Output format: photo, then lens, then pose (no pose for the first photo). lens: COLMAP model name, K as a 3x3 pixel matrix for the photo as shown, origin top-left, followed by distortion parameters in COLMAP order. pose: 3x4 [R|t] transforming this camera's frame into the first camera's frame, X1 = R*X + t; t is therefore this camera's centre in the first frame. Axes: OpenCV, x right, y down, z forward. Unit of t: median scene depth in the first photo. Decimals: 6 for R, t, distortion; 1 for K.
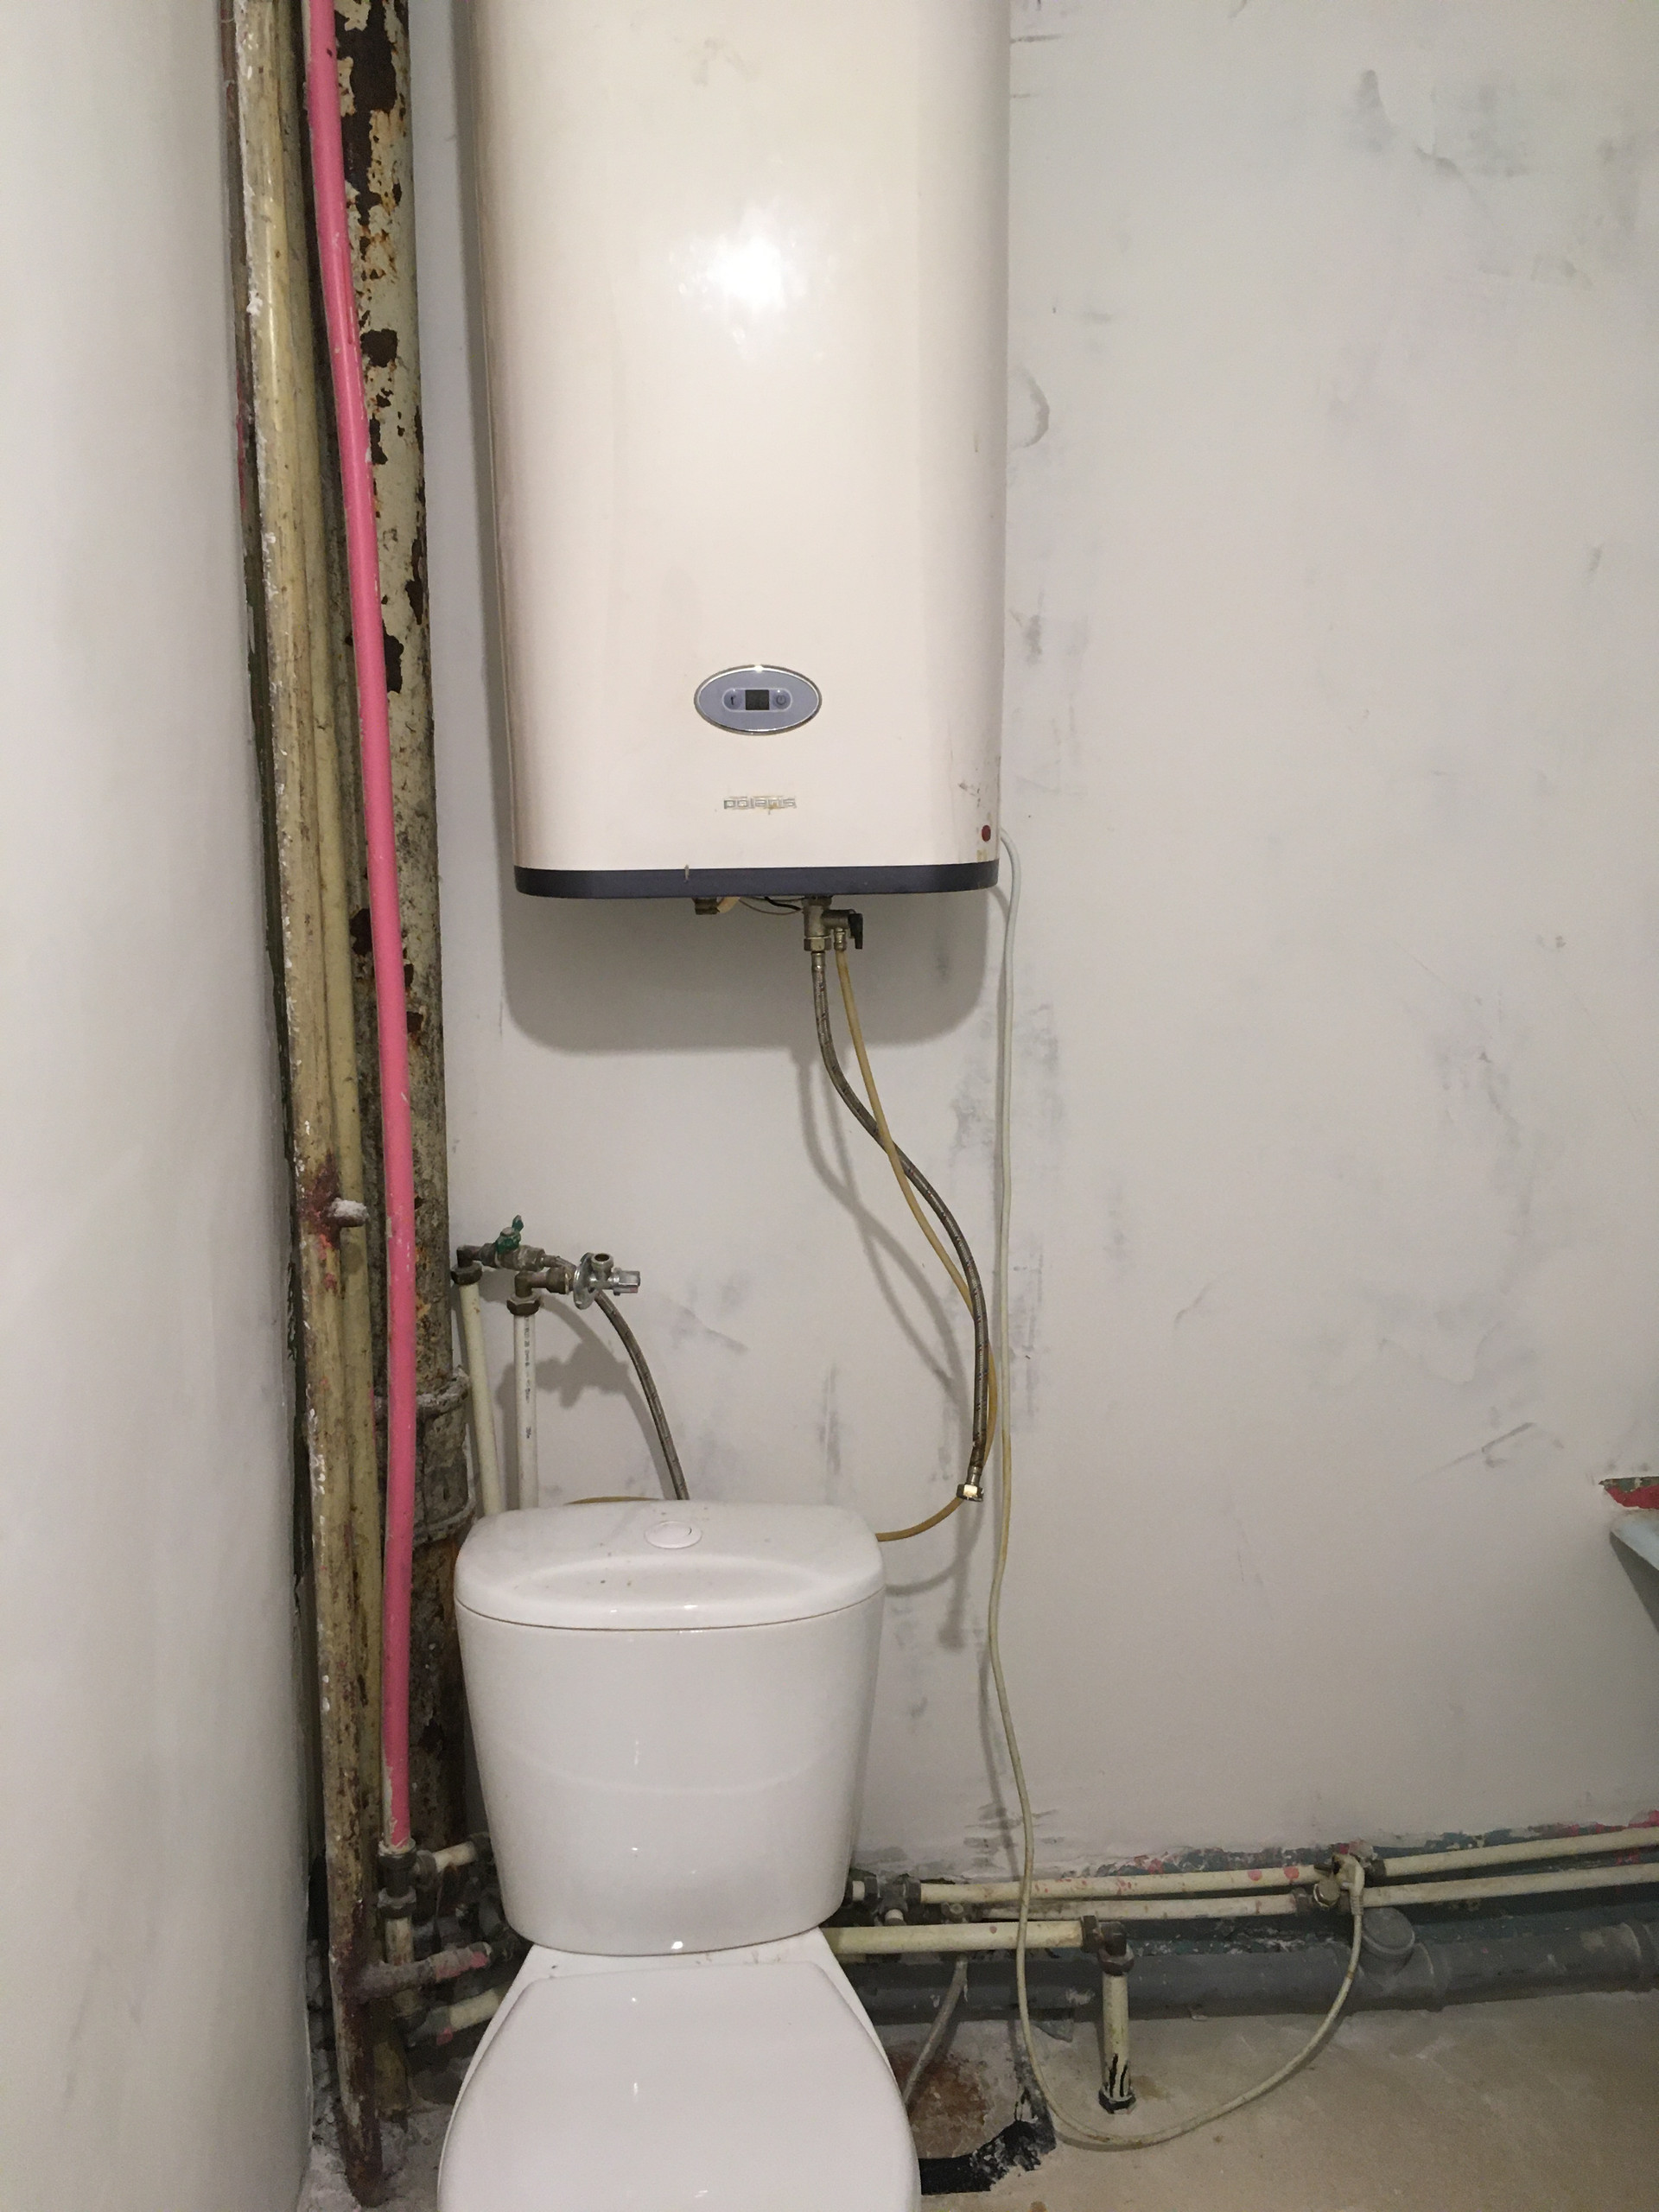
lens RADIAL K [[1895.1, 0, 829.5], [0, 1895.1, 1106.0], [0, 0, 1]] dist [0.072900, -0.093370]
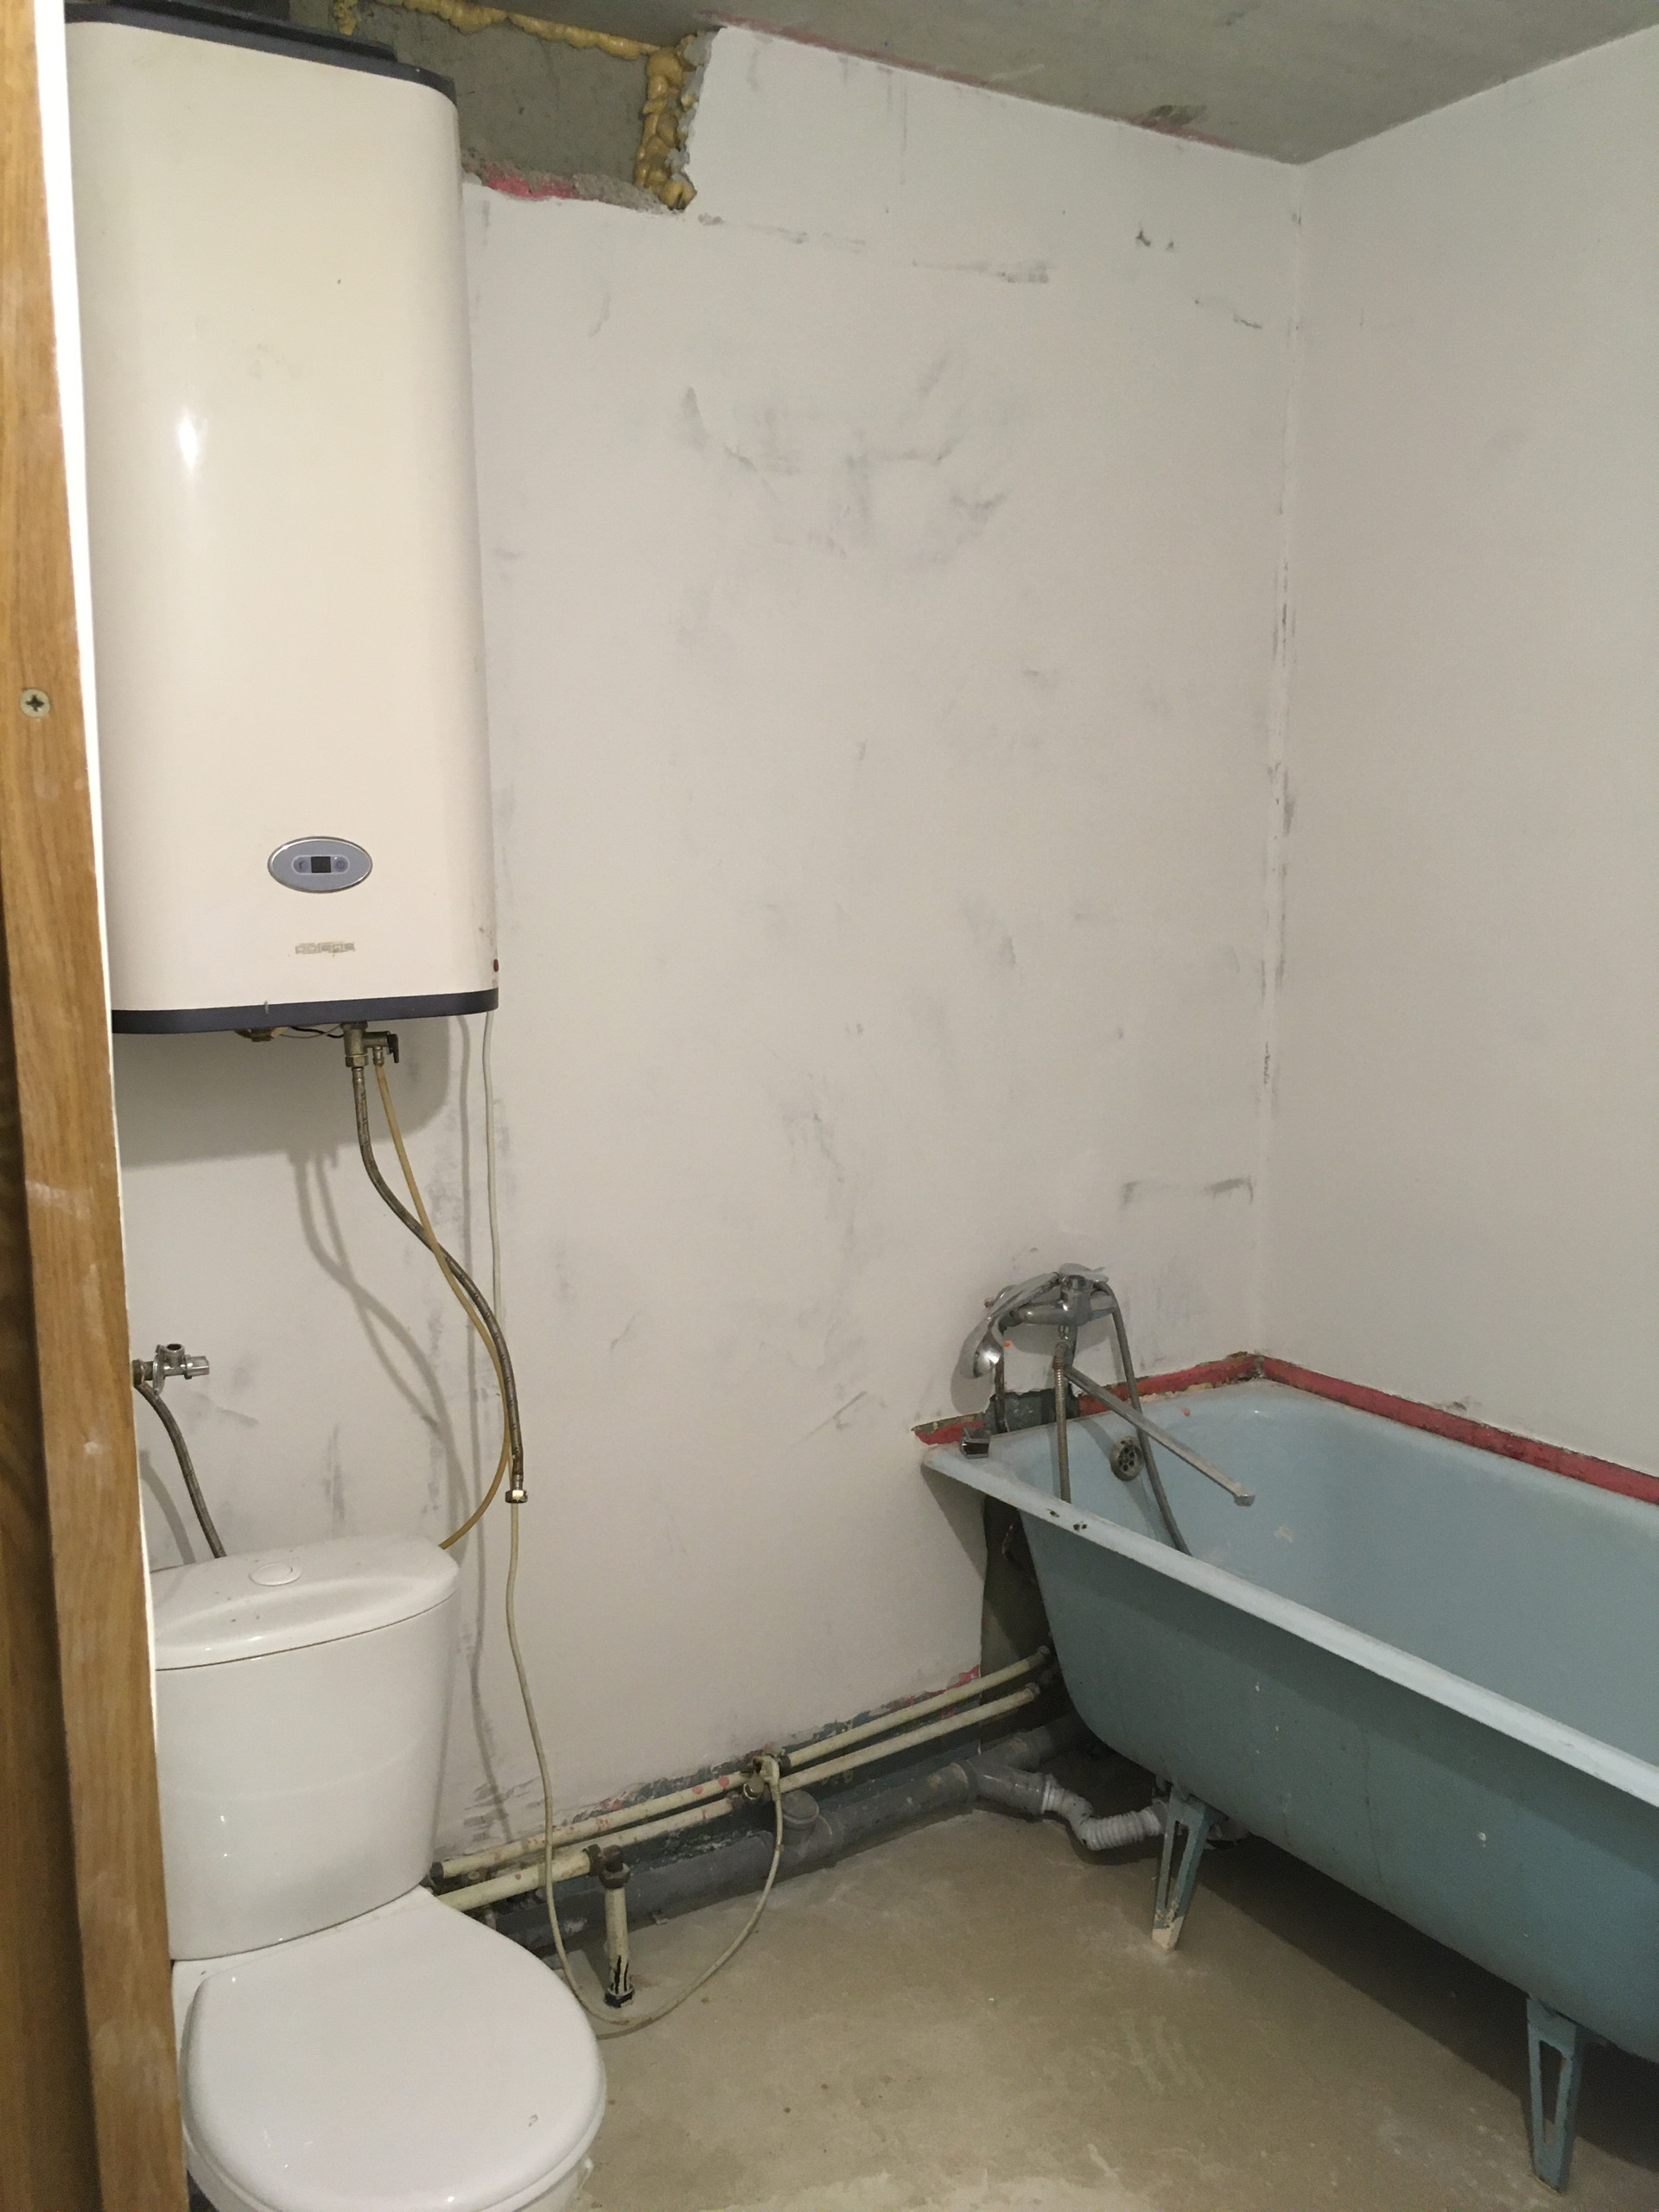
lens RADIAL K [[1902.6, 0, 829.5], [0, 1902.6, 1106.0], [0, 0, 1]] dist [0.049421, -0.009266]
pose [[0.888047, -0.069847, 0.454417, -0.244649], [0.092282, 0.995357, -0.027349, 0.003300], [-0.450397, 0.066222, 0.890369, -0.177047]]
